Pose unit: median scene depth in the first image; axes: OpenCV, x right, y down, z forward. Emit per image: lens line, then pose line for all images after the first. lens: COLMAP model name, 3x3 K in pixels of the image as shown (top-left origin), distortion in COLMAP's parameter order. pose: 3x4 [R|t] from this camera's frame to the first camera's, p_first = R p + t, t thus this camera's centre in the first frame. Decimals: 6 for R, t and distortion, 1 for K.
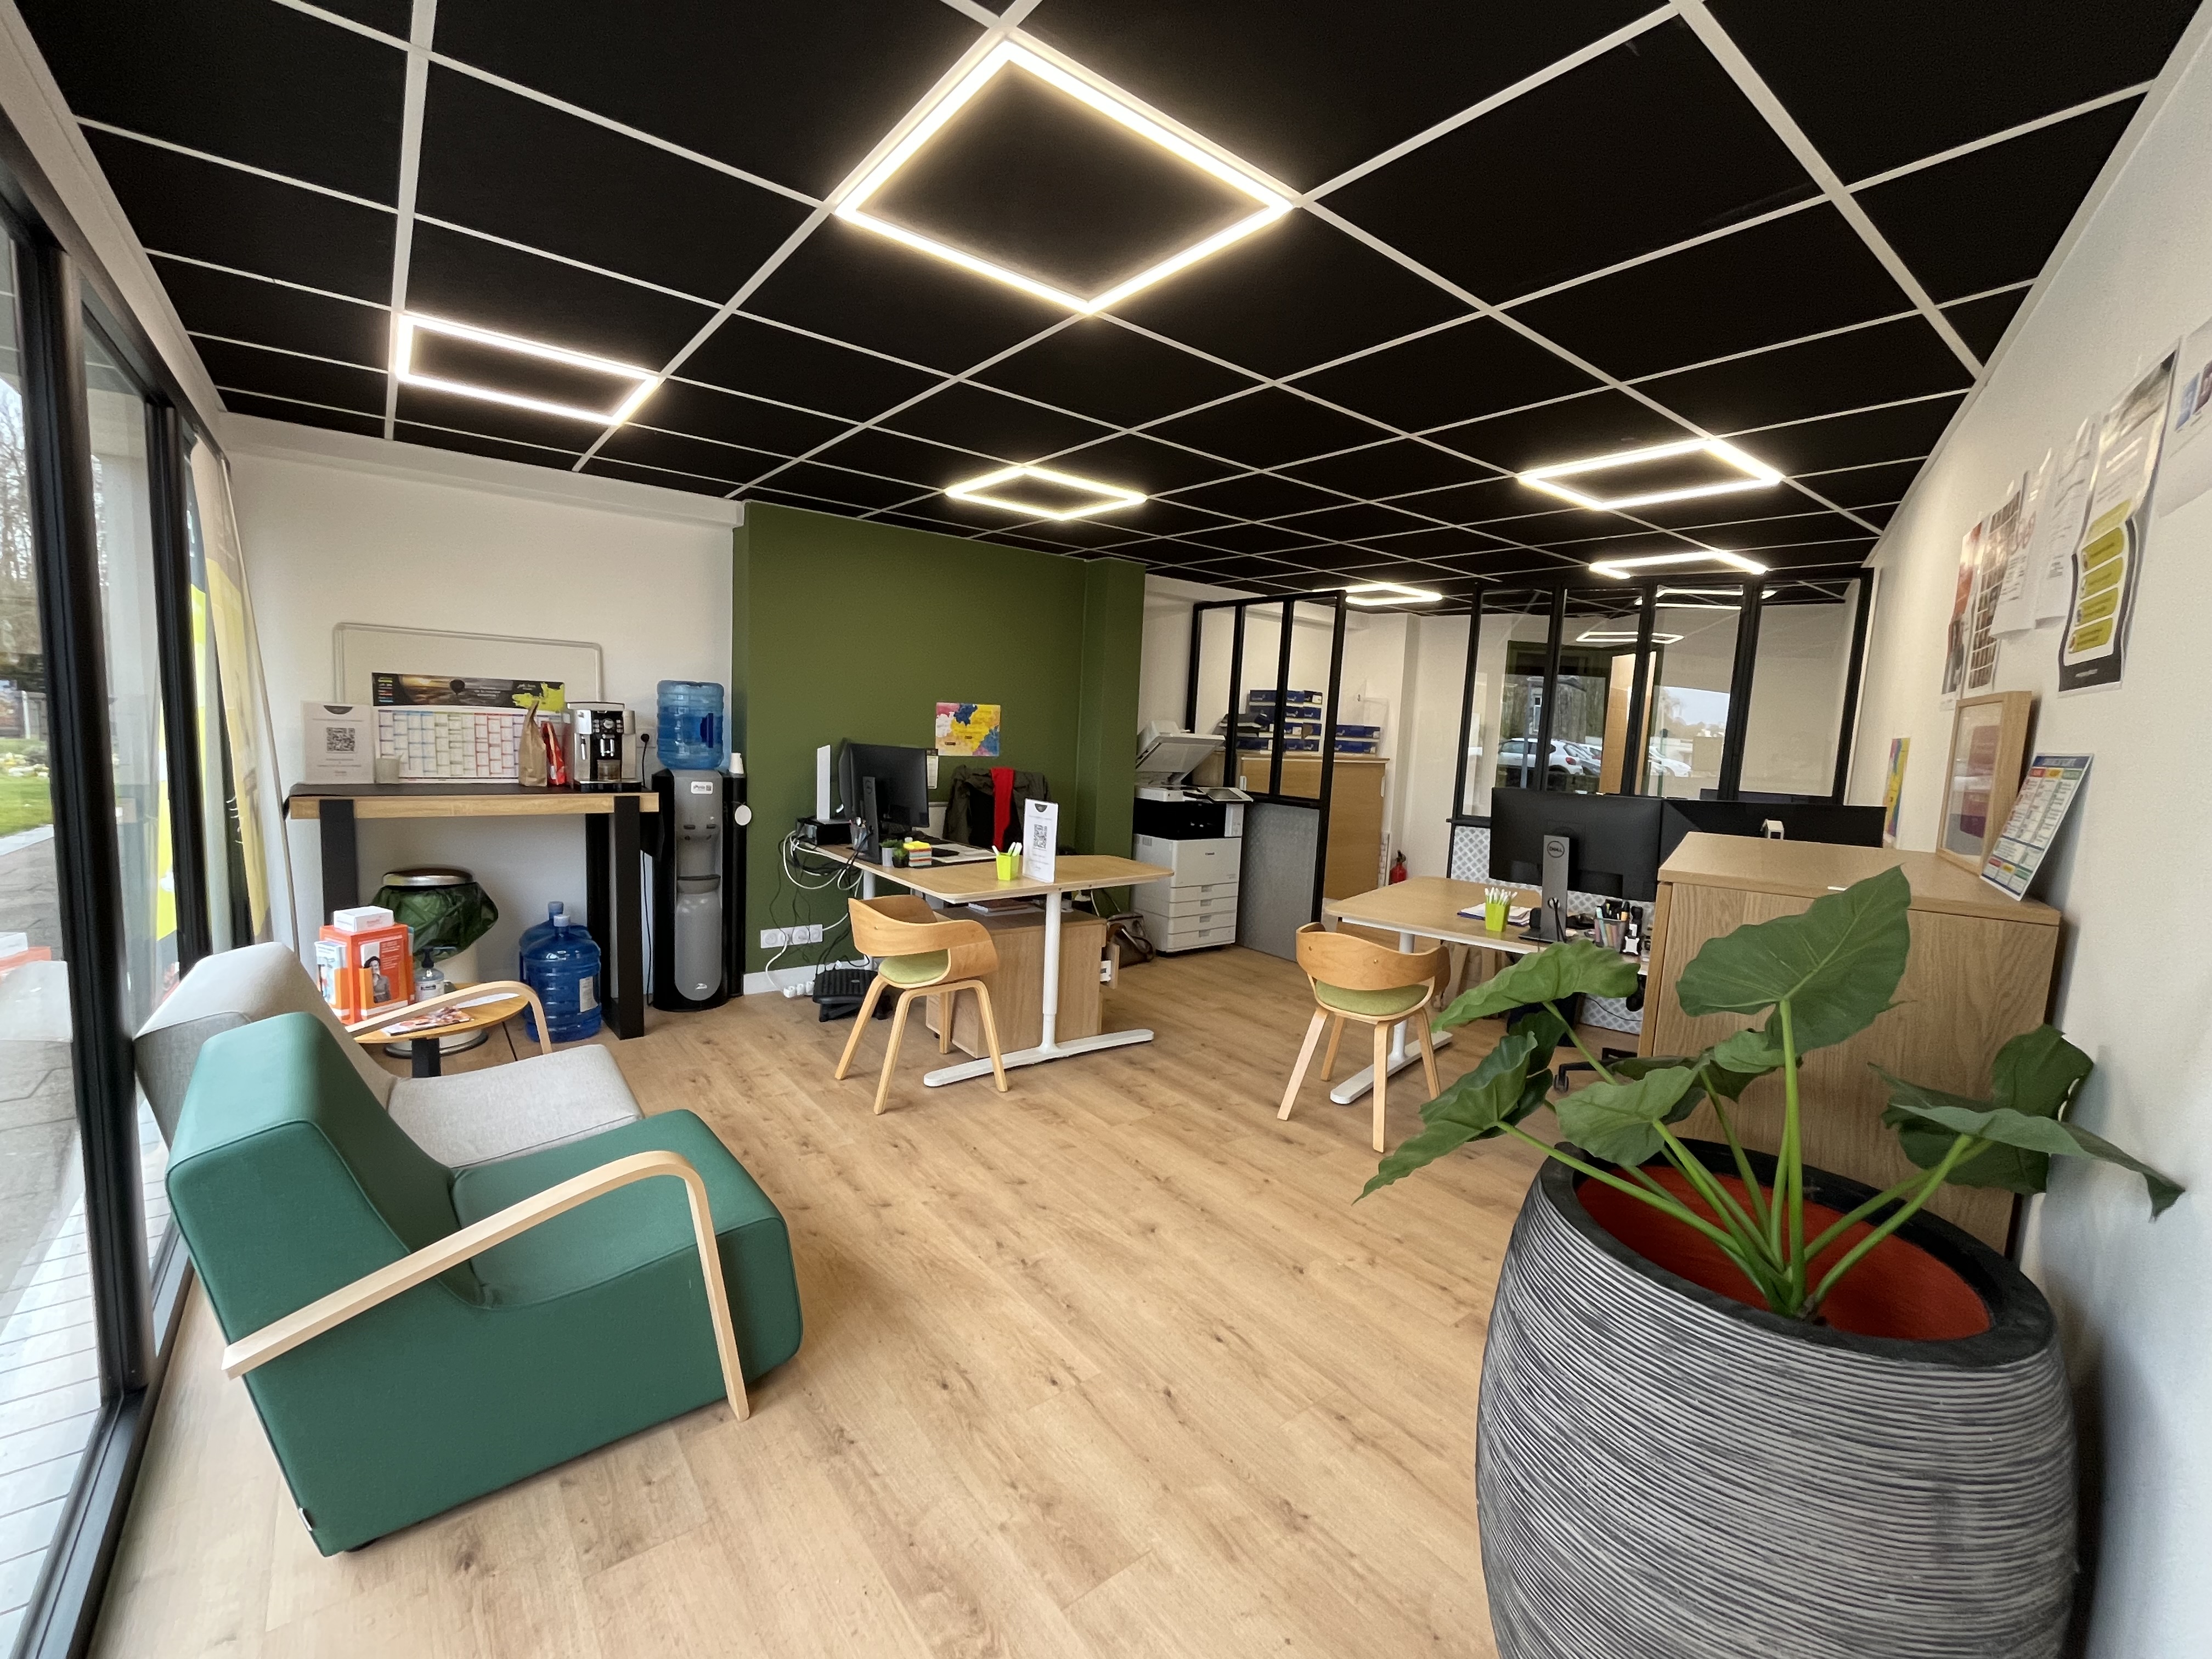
lens RADIAL K [[934.7, 0, 1106.7], [0, 934.7, 821.1], [0, 0, 1]] dist [-0.000257, 0.000011]
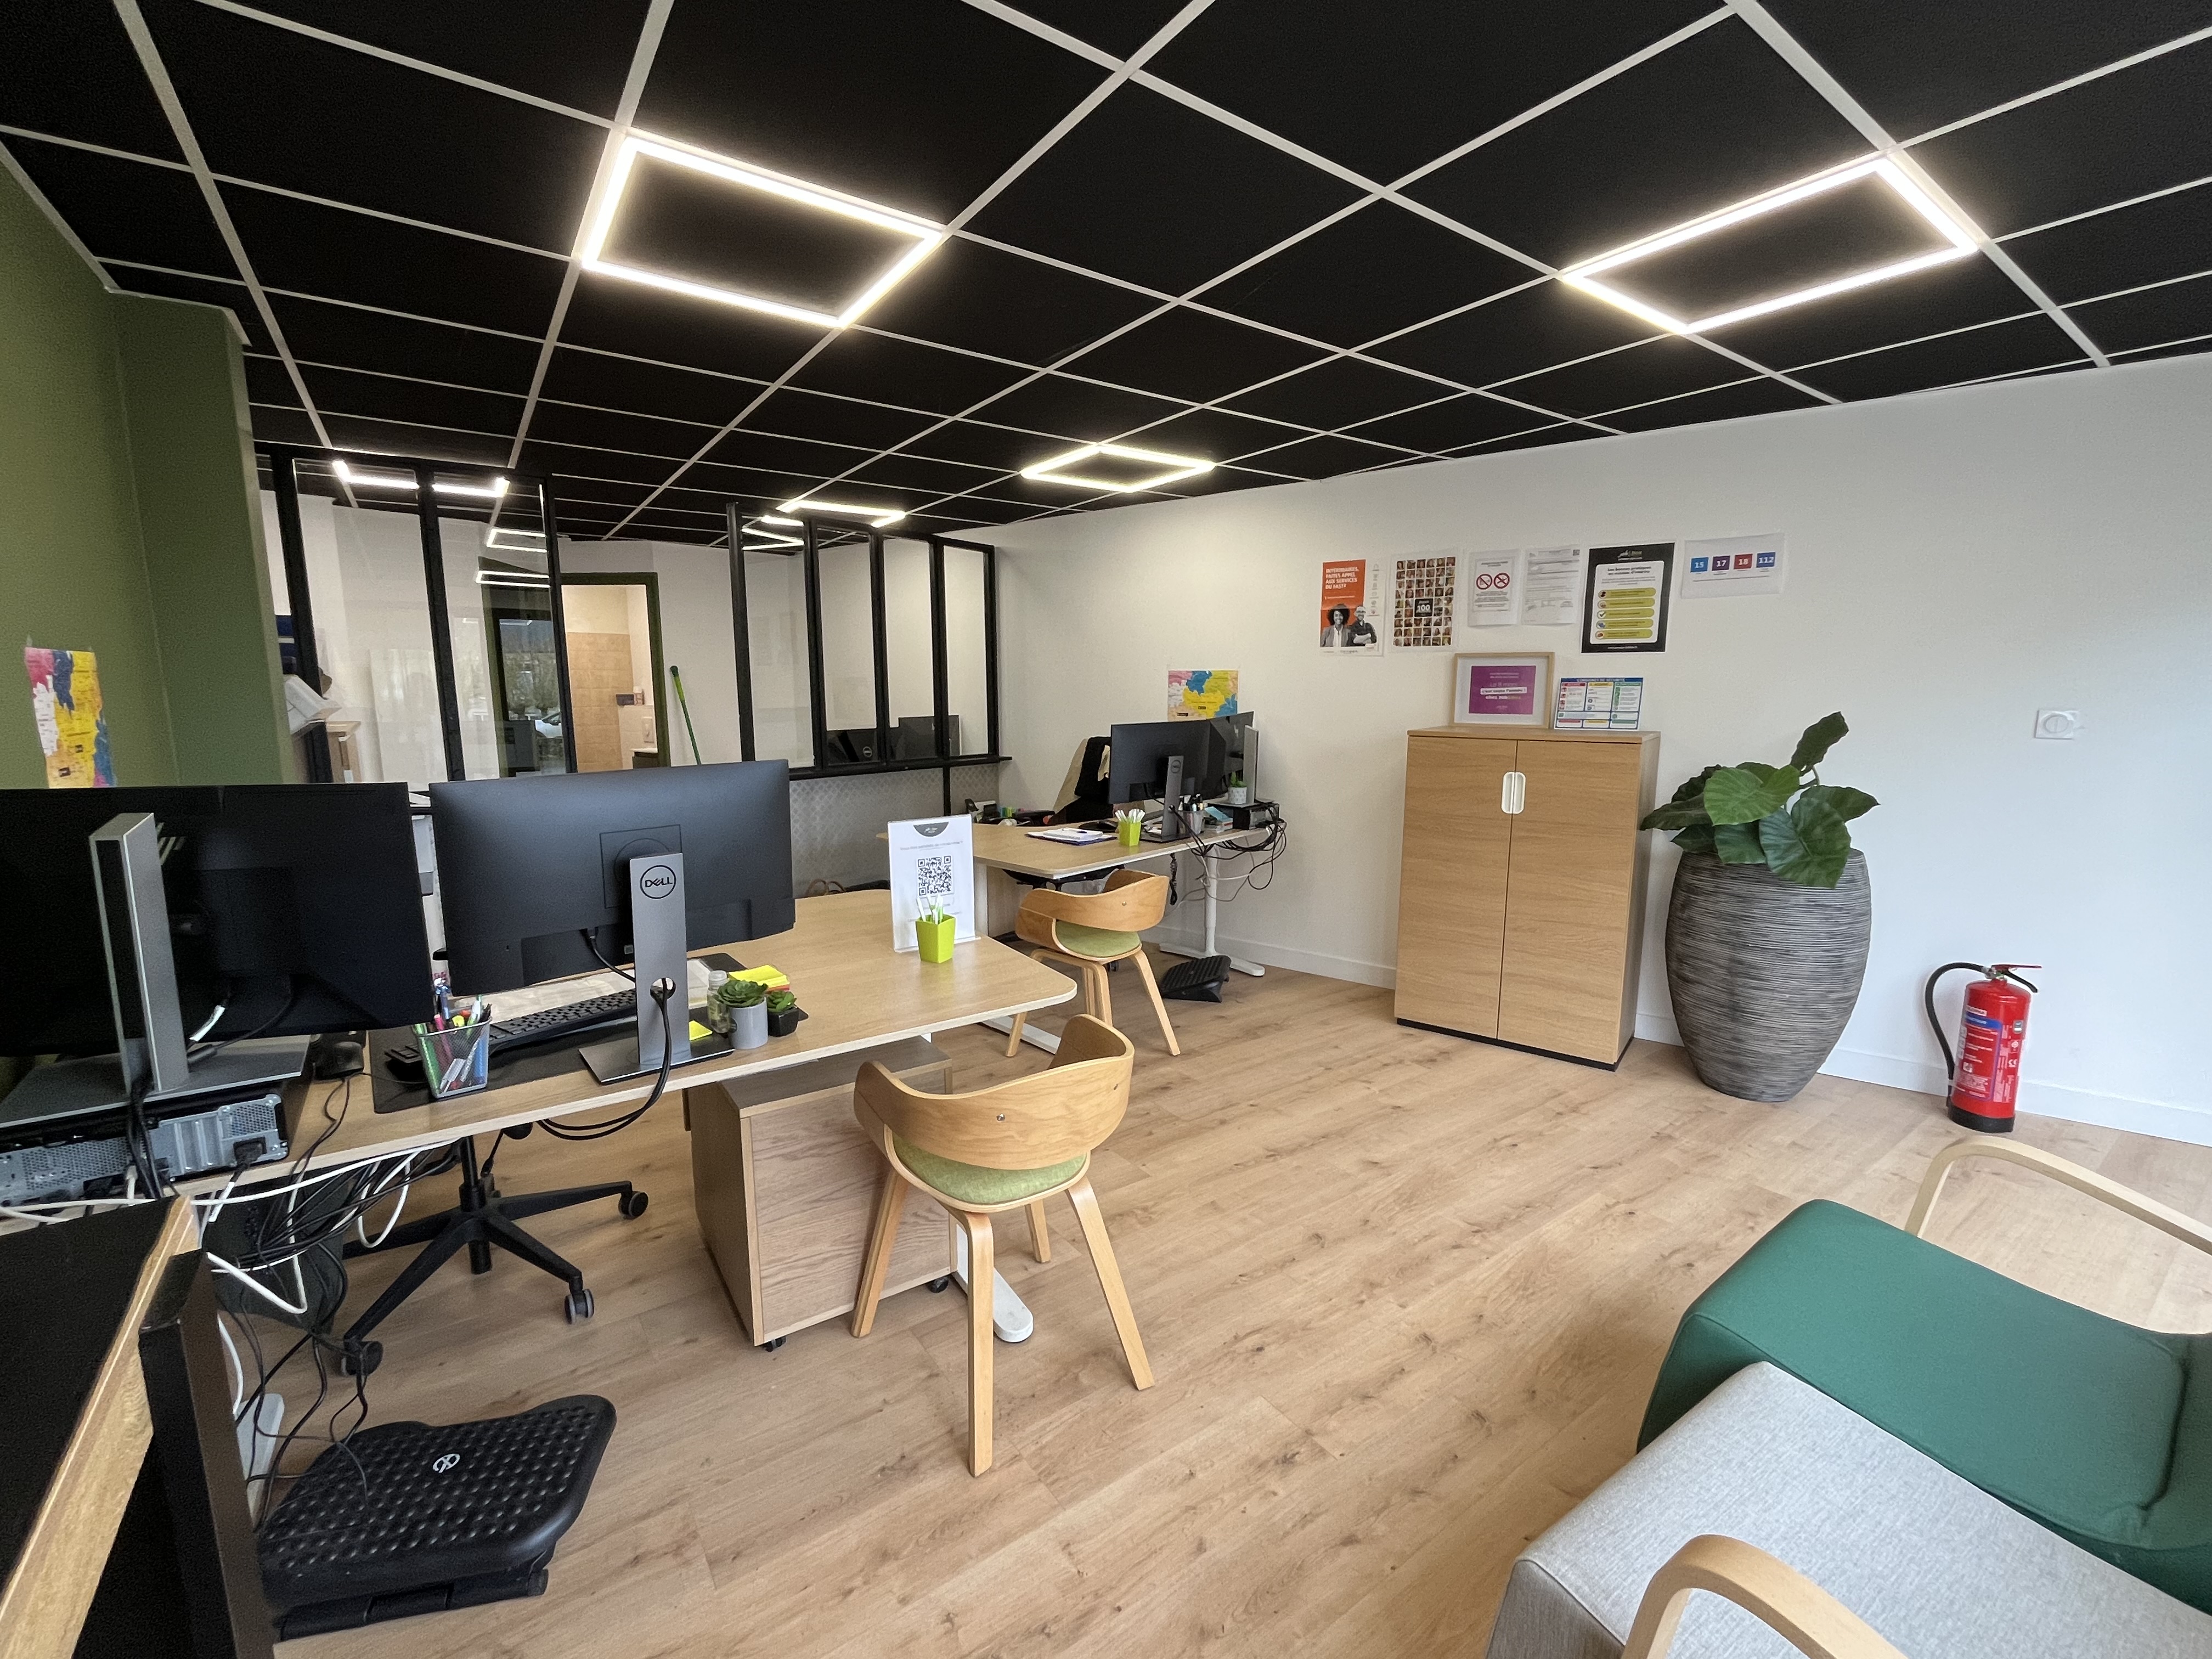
lens RADIAL K [[934.7, 0, 1106.4], [0, 934.7, 836.8], [0, 0, 1]] dist [-0.000257, 0.000011]
pose [[0.052275, -0.203133, 0.977755, -0.864352], [0.115910, 0.973710, 0.196096, -0.151186], [-0.991883, 0.103081, 0.074445, 1.109905]]
